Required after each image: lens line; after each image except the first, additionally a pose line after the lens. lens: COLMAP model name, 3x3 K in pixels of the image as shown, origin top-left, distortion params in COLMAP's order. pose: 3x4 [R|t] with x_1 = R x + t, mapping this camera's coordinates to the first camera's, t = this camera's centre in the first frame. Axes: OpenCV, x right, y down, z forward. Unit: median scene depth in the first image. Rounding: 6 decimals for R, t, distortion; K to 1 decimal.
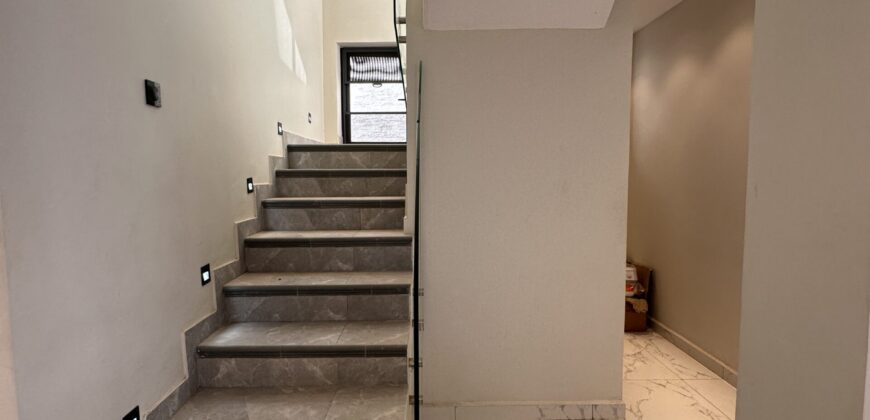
lens RADIAL K [[464.4, 0, 435.0], [0, 464.4, 210.0], [0, 0, 1]] dist [-0.033073, -0.000017]
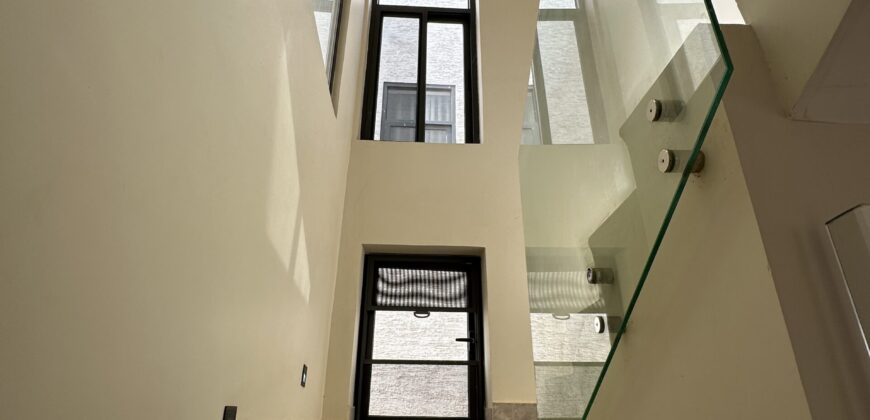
lens RADIAL K [[464.4, 0, 435.0], [0, 464.4, 210.0], [0, 0, 1]] dist [-0.033073, -0.000017]
pose [[0.998934, 0.027986, 0.036707, -0.133521], [-0.007261, 0.880604, -0.473797, -0.106419], [-0.045584, 0.473026, 0.879869, 0.412826]]
